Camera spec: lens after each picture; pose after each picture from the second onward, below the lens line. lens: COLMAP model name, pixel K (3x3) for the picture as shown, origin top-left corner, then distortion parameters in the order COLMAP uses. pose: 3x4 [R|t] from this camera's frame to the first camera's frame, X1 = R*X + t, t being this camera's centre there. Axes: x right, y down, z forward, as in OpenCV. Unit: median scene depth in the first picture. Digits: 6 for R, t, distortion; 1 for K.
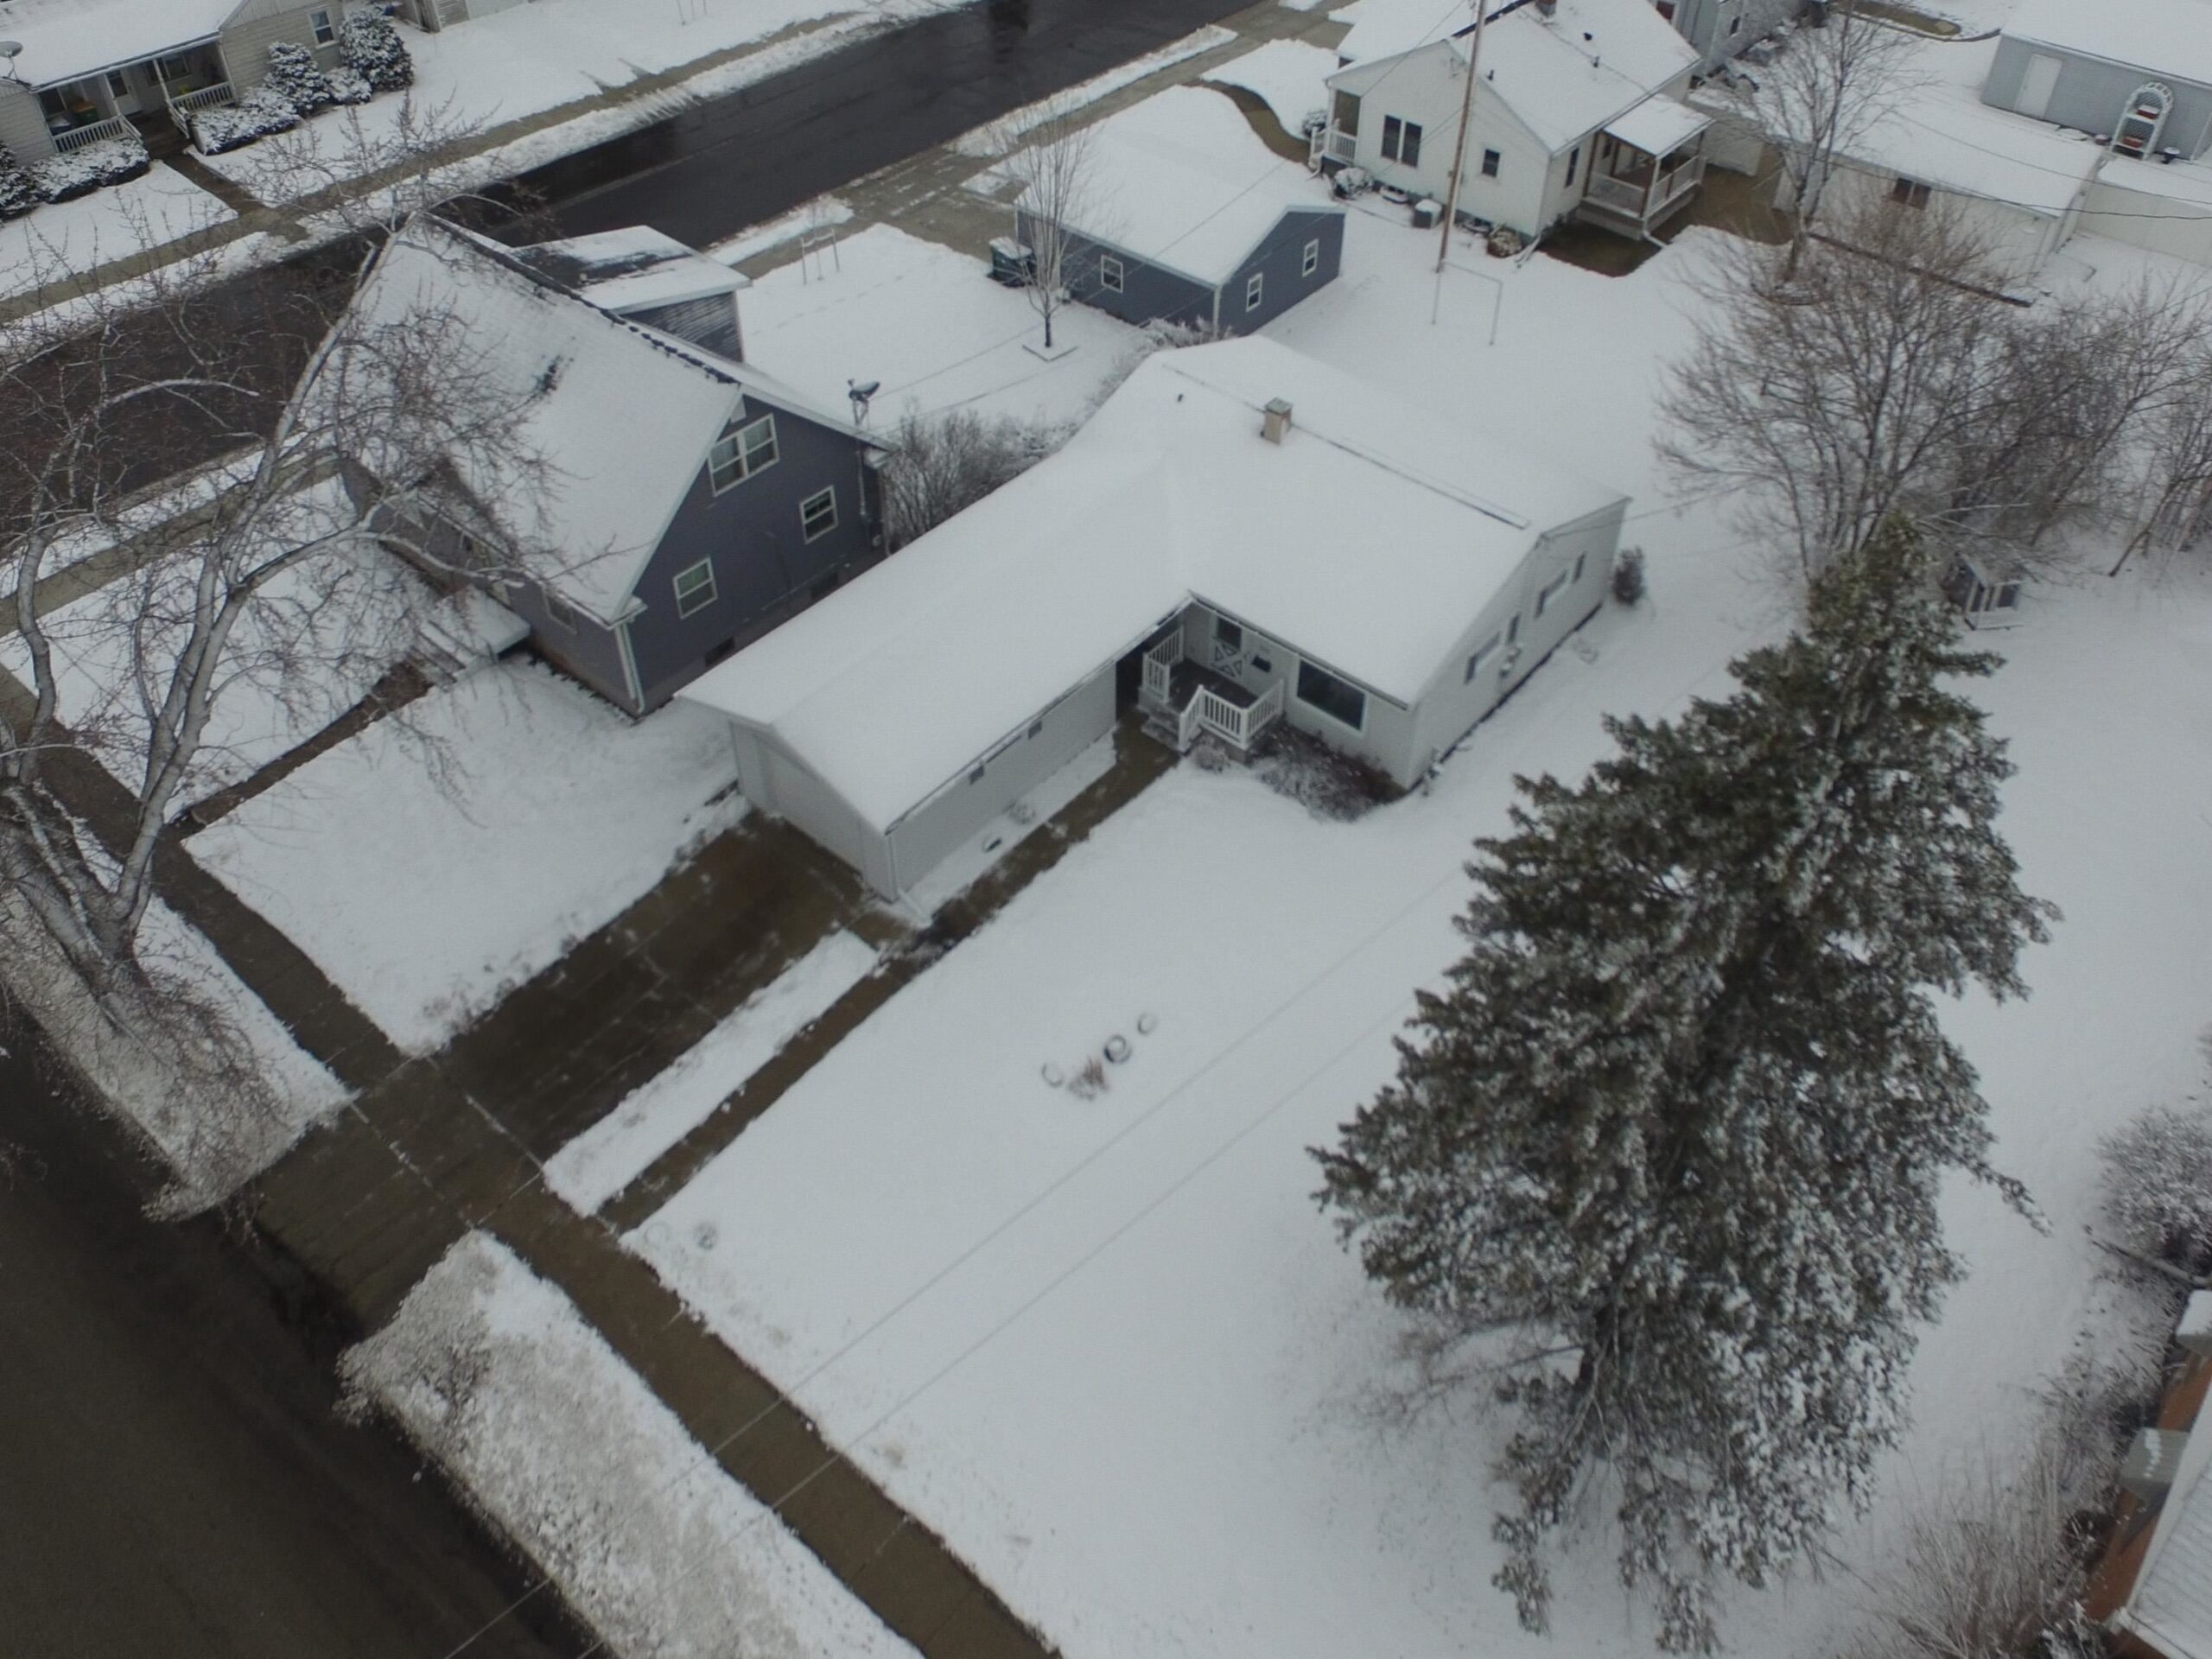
lens RADIAL K [[1831.0, 0, 1110.6], [0, 1831.0, 610.5], [0, 0, 1]] dist [-0.001011, -0.003555]
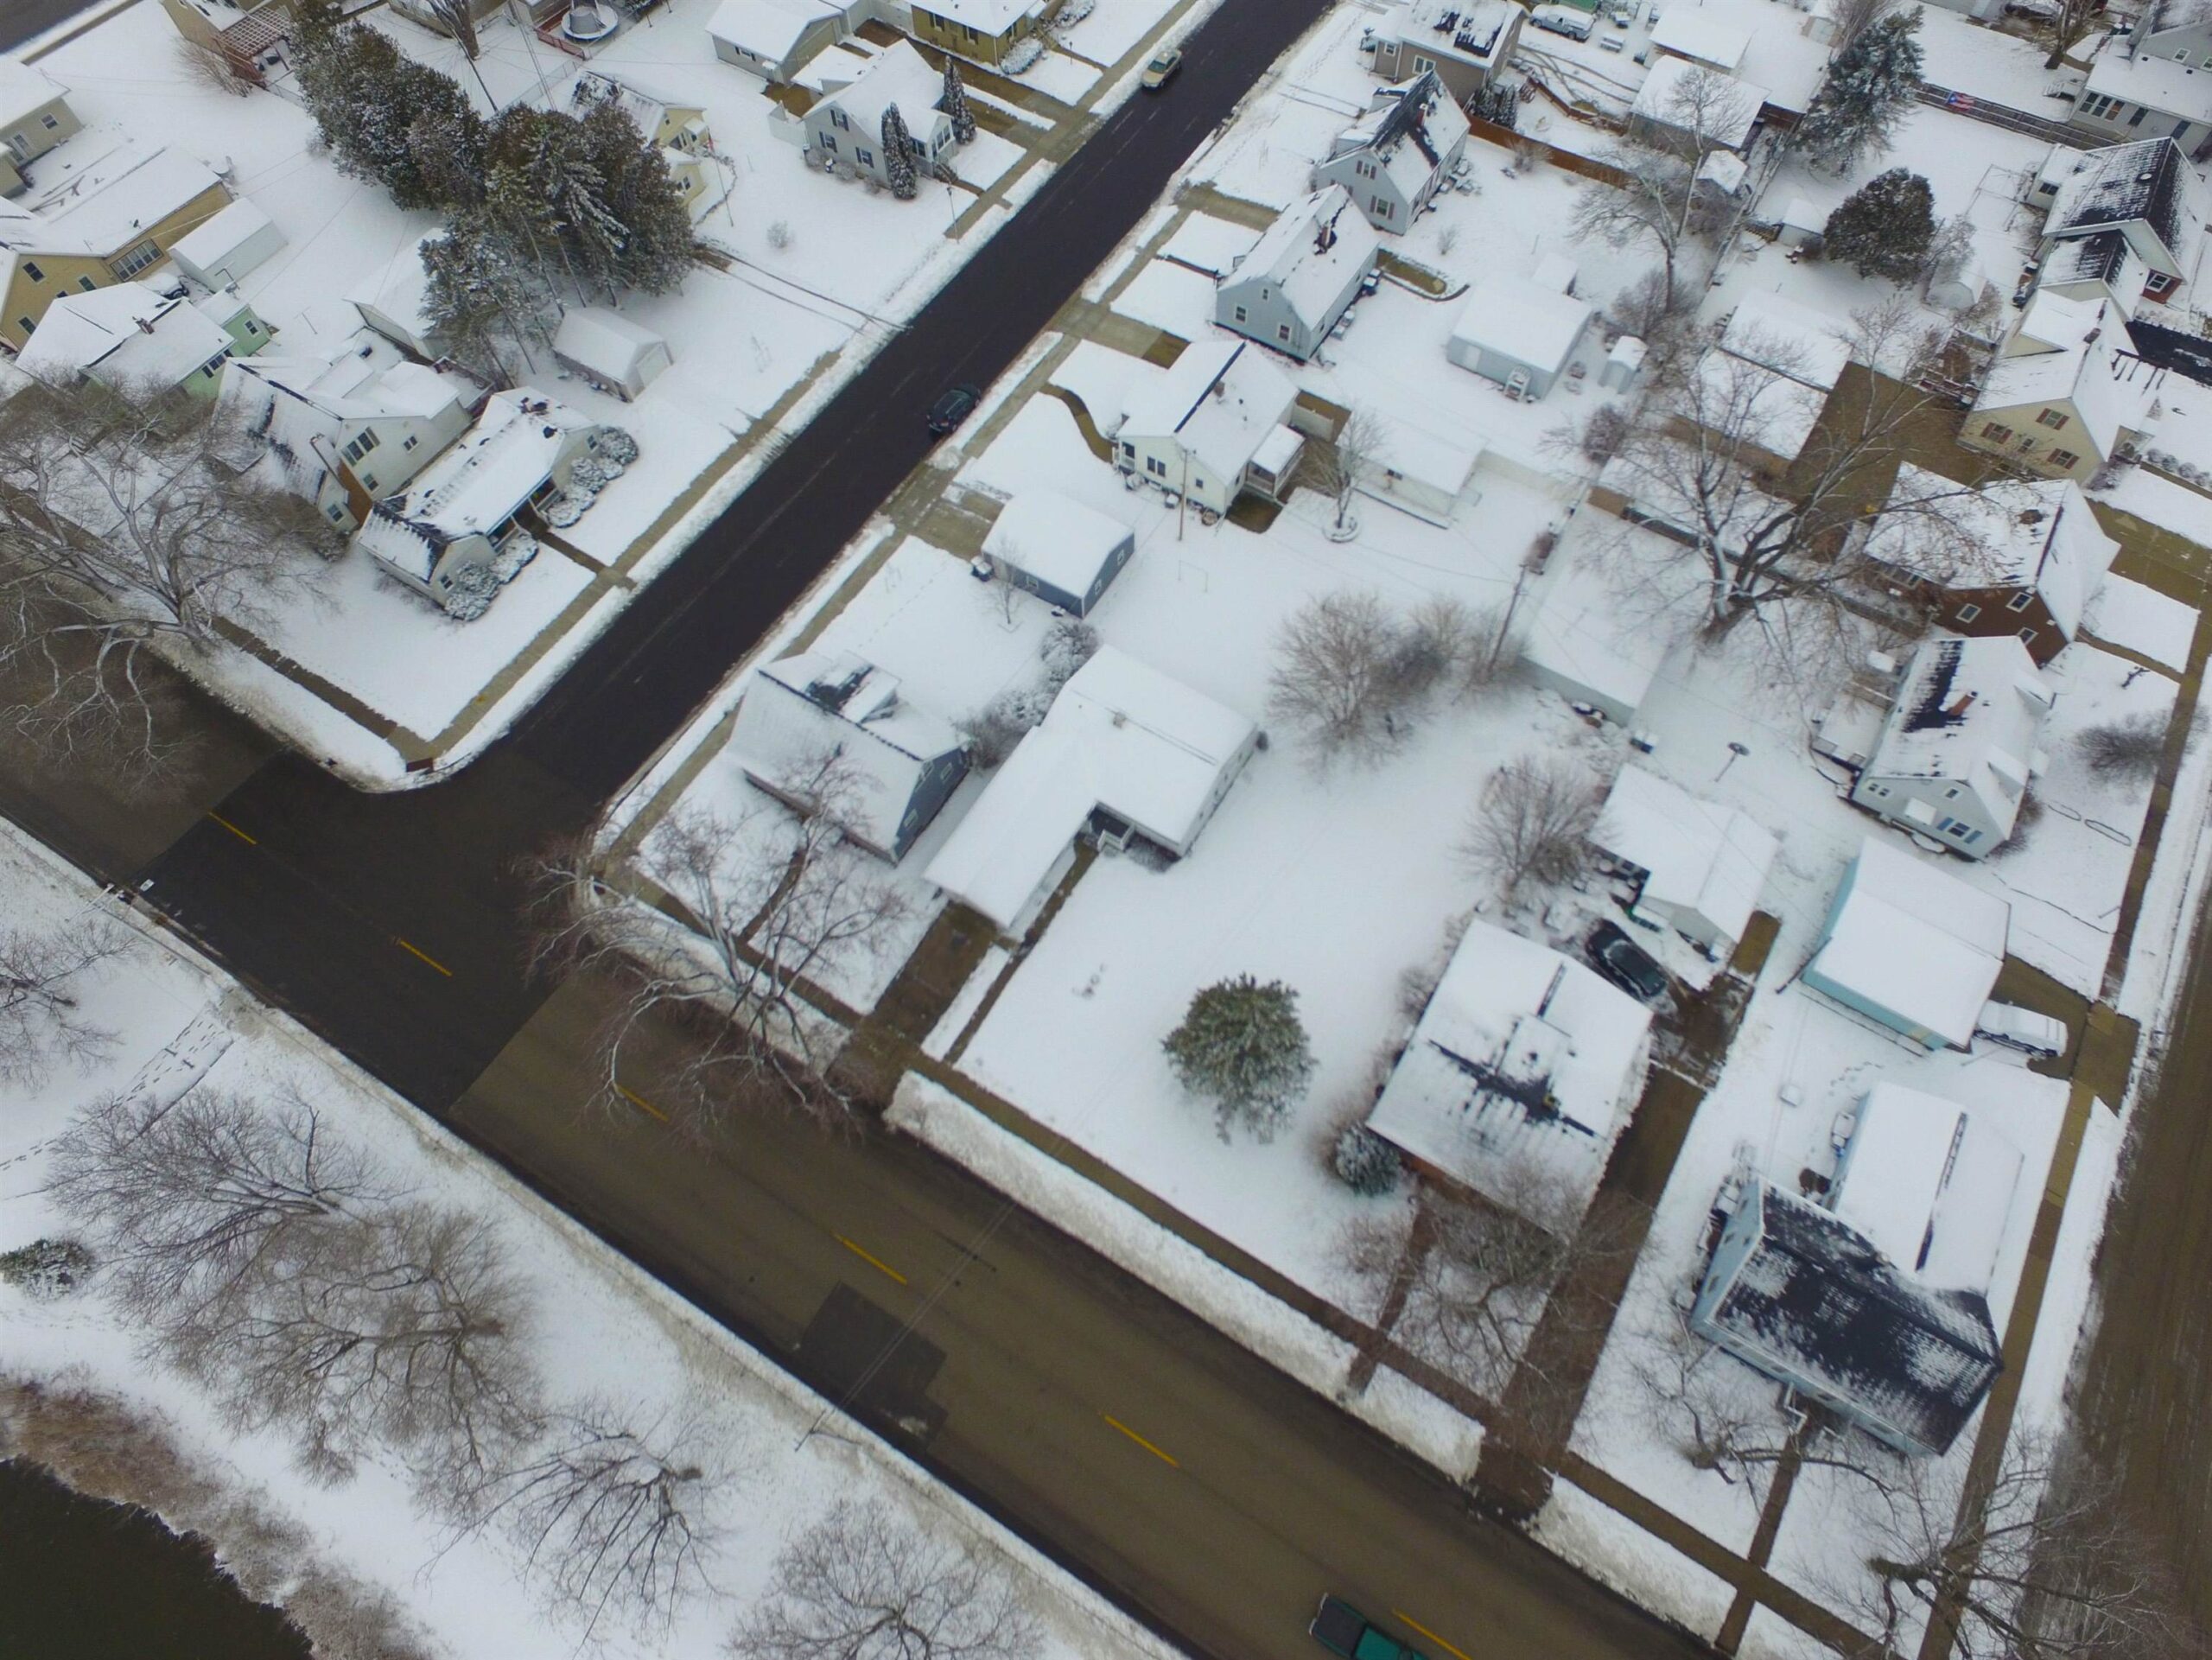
lens RADIAL K [[1576.4, 0, 1102.1], [0, 1576.4, 684.1], [0, 0, 1]] dist [0.001430, 0.002190]
pose [[0.988929, -0.133314, 0.065165, -0.074981], [0.107462, 0.946258, 0.305036, -0.849126], [-0.102329, -0.294656, 0.950109, -1.120674]]
